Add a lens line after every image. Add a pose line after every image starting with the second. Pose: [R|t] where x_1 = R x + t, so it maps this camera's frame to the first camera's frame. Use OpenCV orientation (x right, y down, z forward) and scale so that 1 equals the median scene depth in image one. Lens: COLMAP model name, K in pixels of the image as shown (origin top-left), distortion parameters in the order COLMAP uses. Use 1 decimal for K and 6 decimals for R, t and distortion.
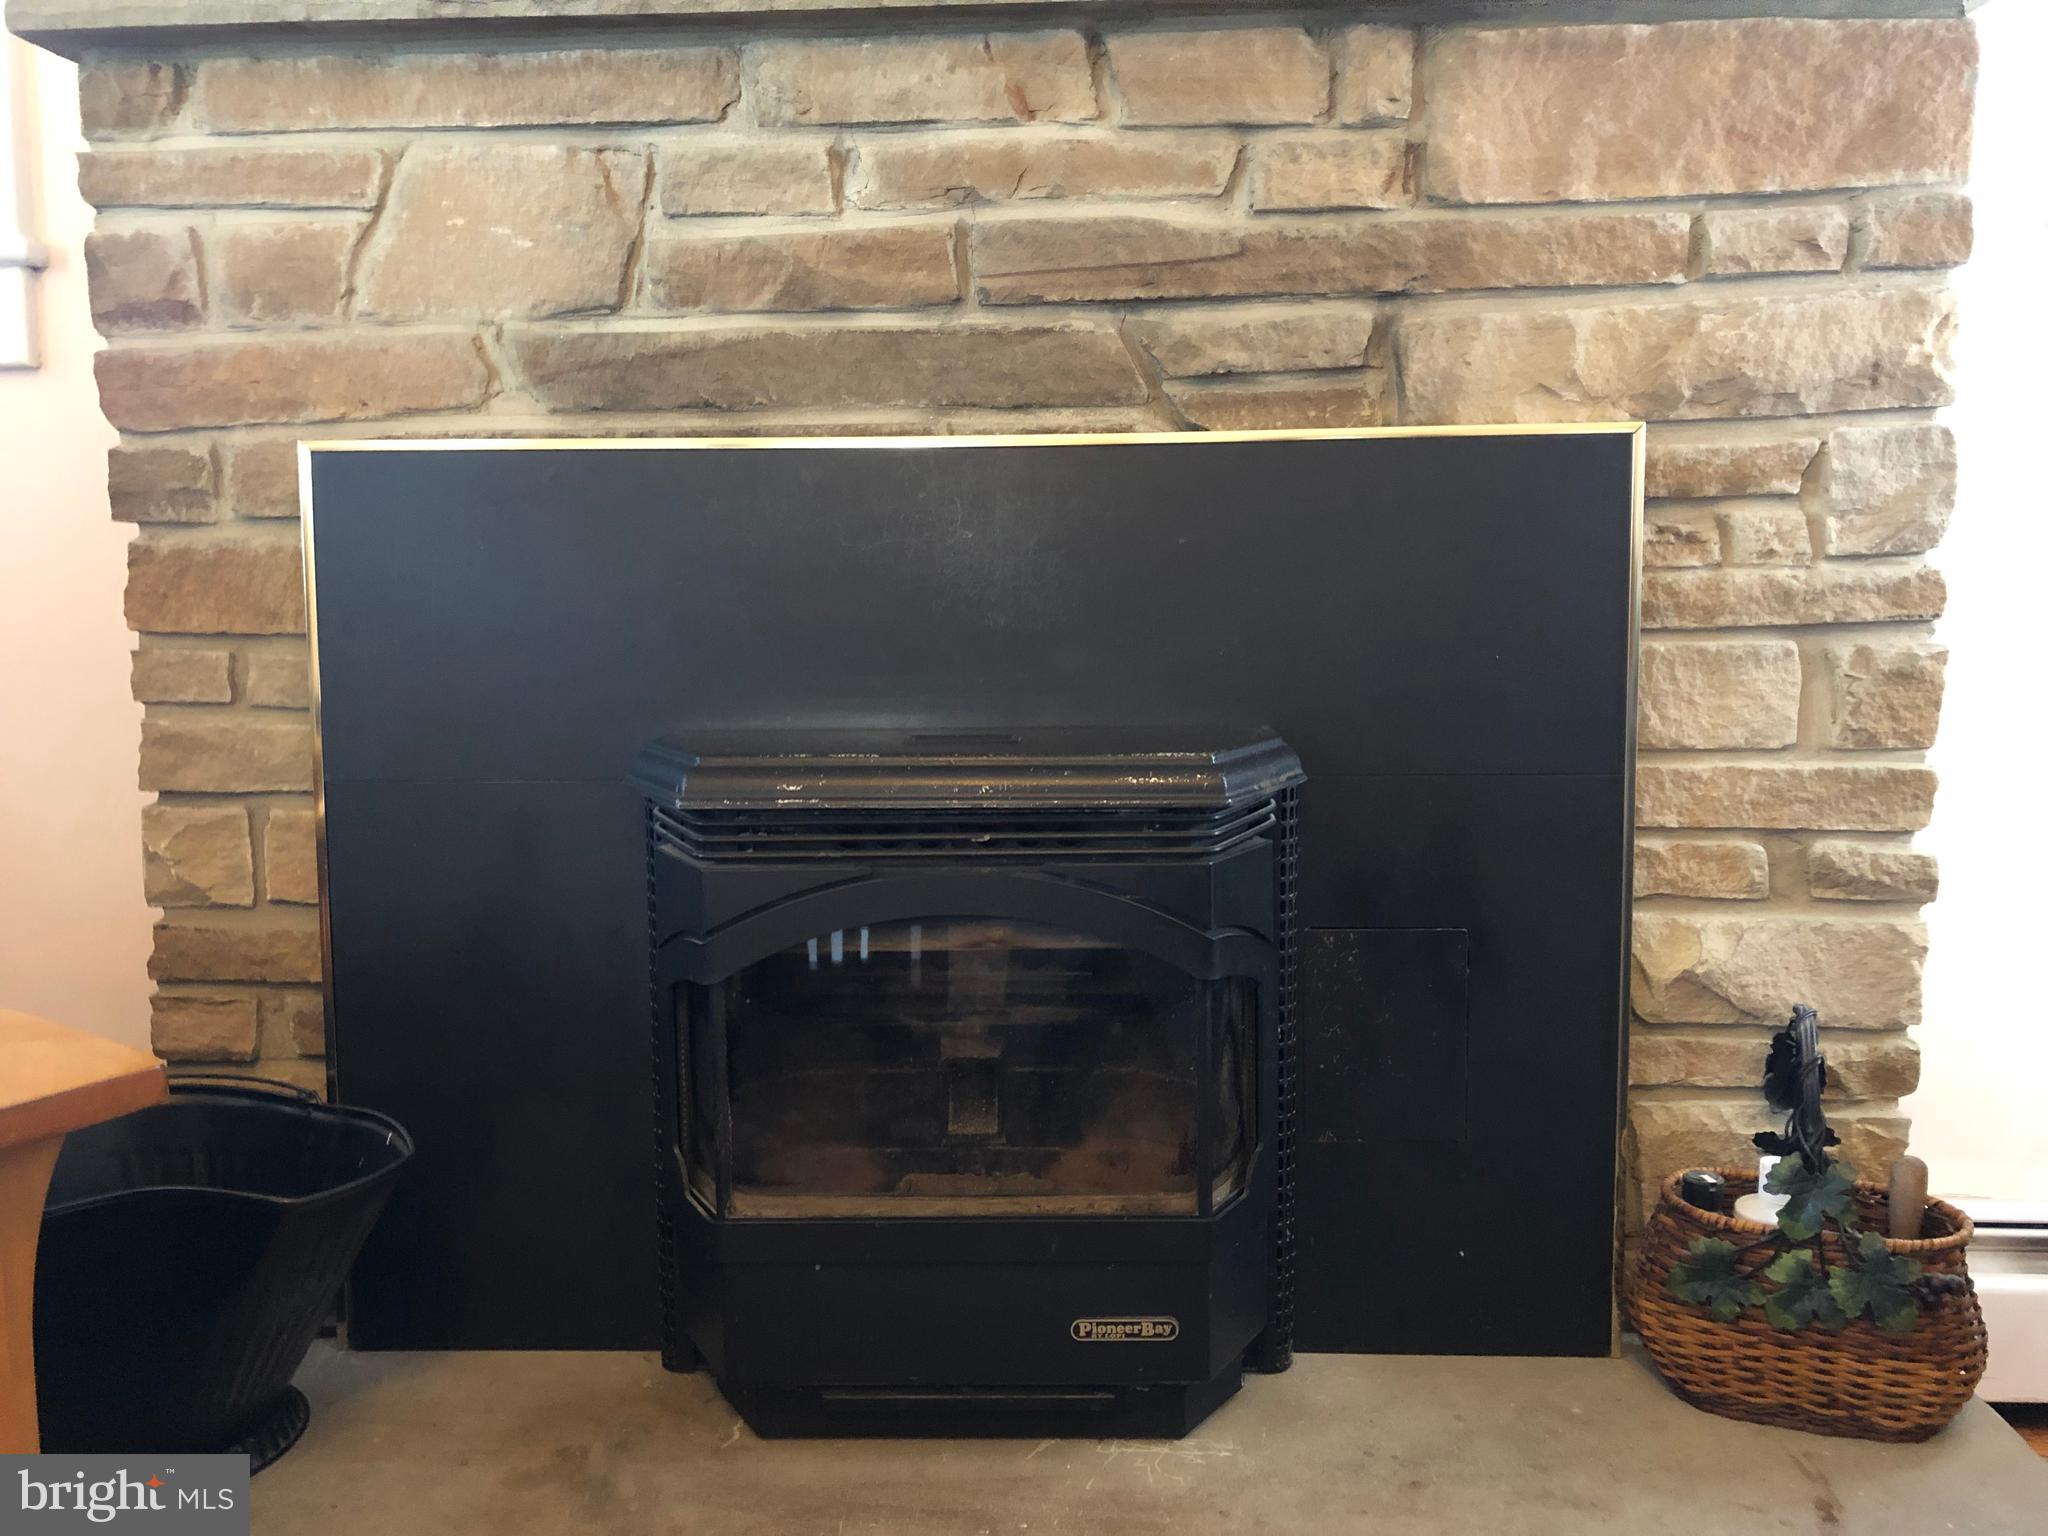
lens RADIAL K [[1668.6, 0, 1019.3], [0, 1668.6, 770.7], [0, 0, 1]] dist [0.003721, -0.016106]
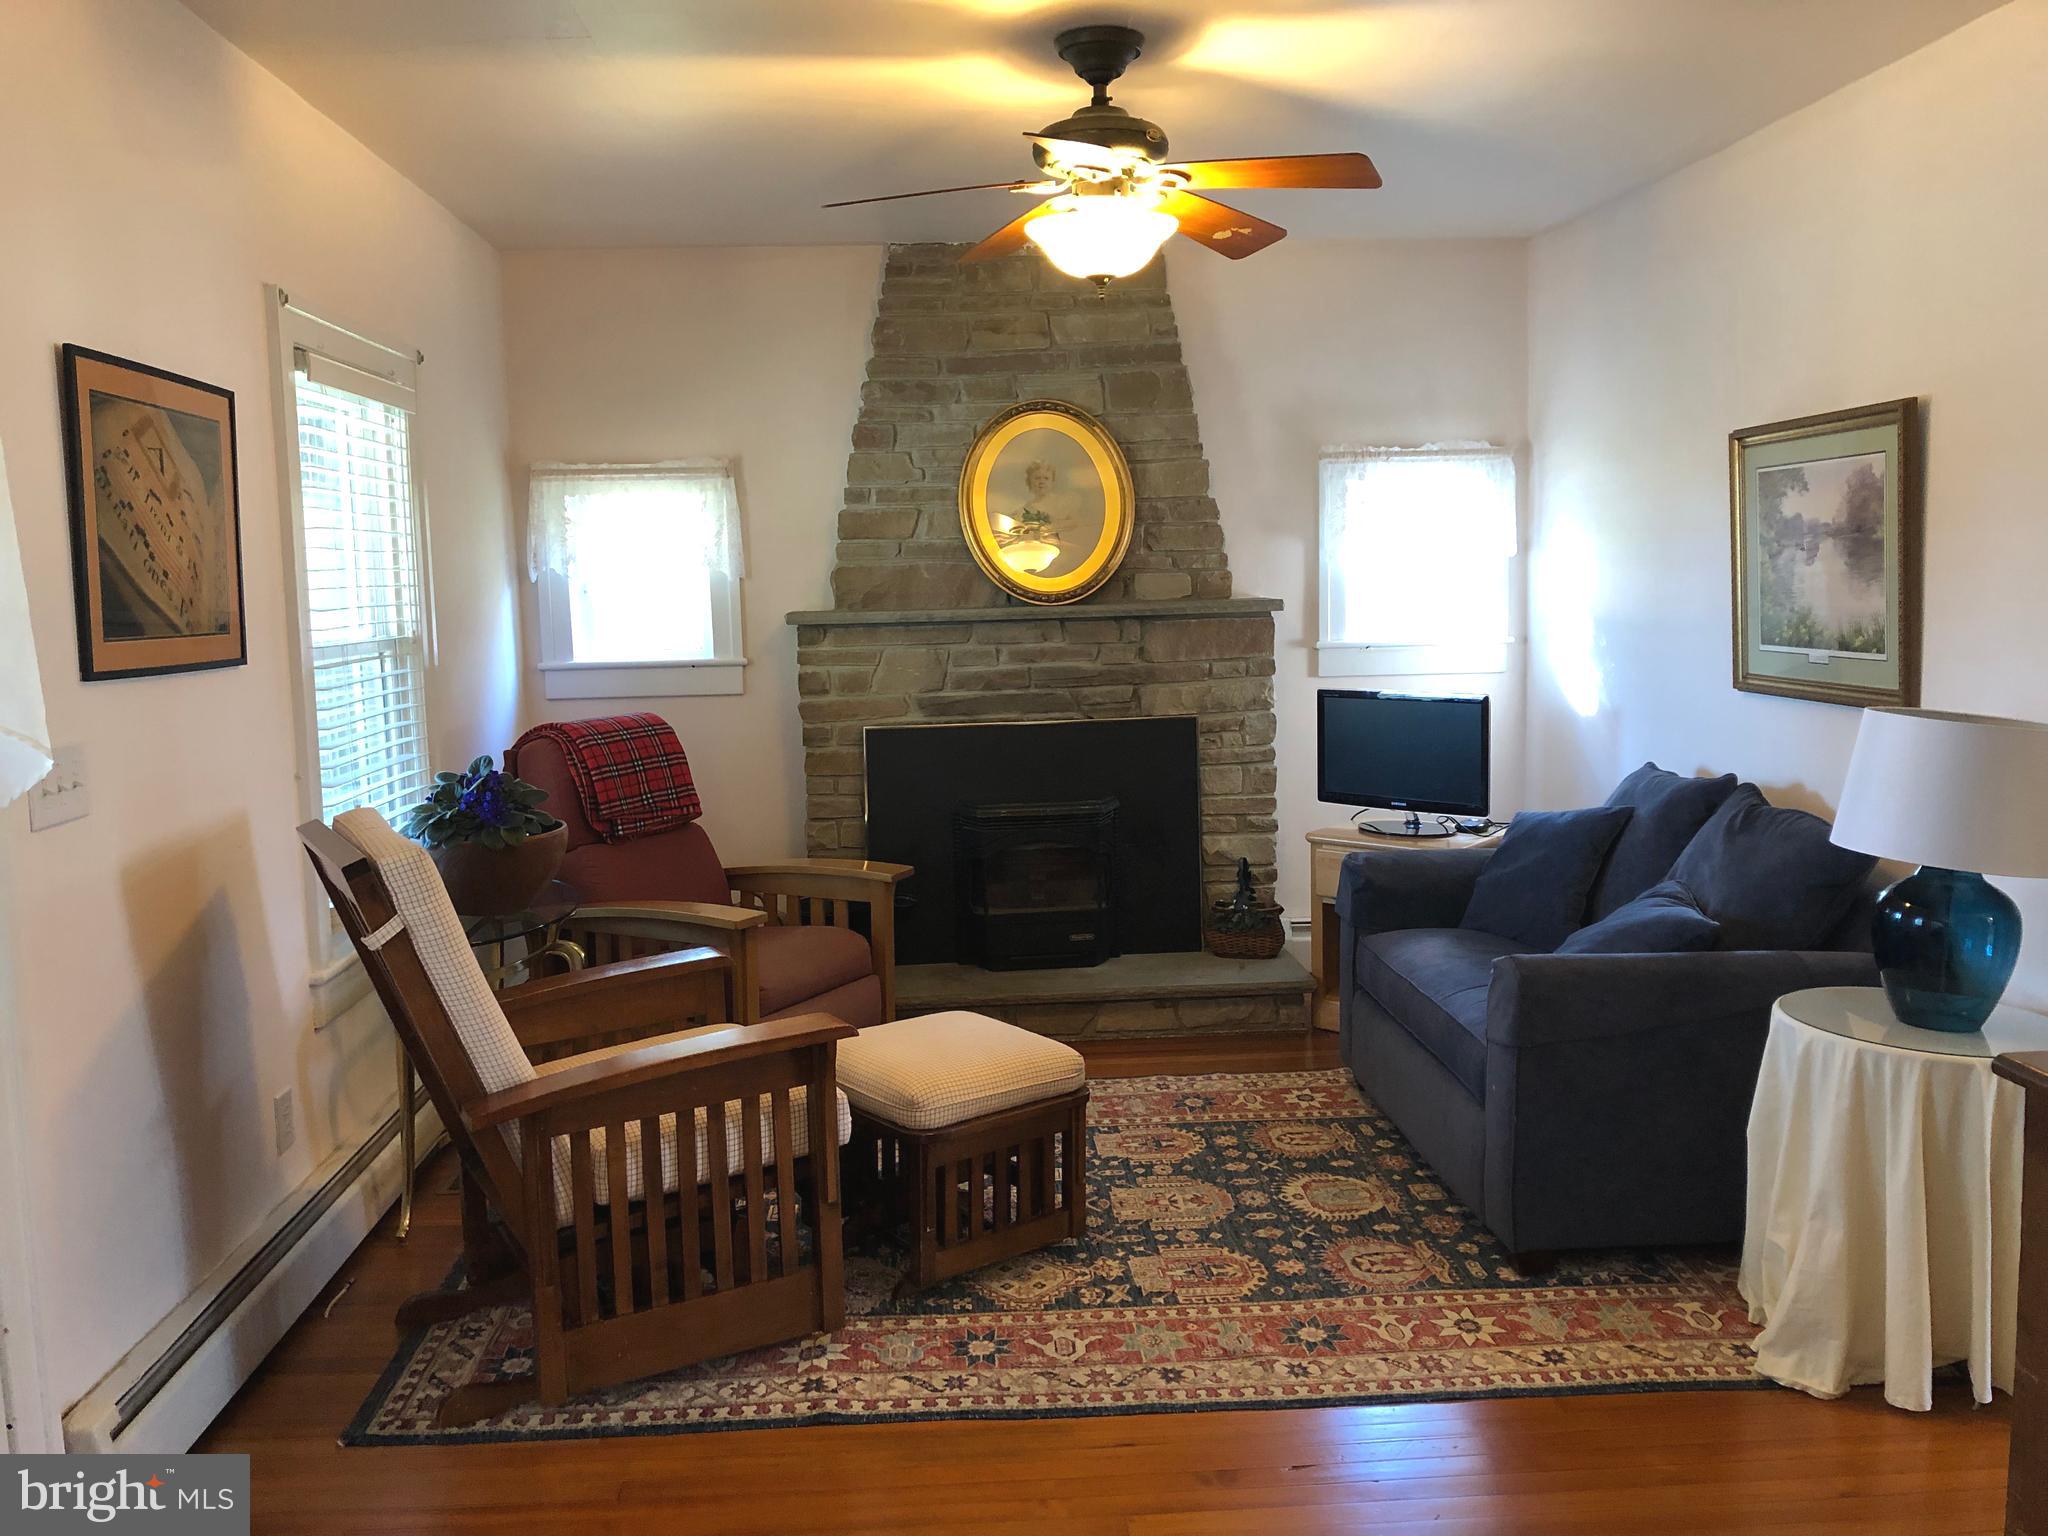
lens RADIAL K [[1668.6, 0, 1024.4], [0, 1668.6, 766.4], [0, 0, 1]] dist [0.003721, -0.016106]
pose [[0.991630, -0.030048, 0.125570, -0.546460], [0.031193, 0.999488, -0.007163, -0.065072], [-0.125290, 0.011020, 0.992059, -2.896865]]
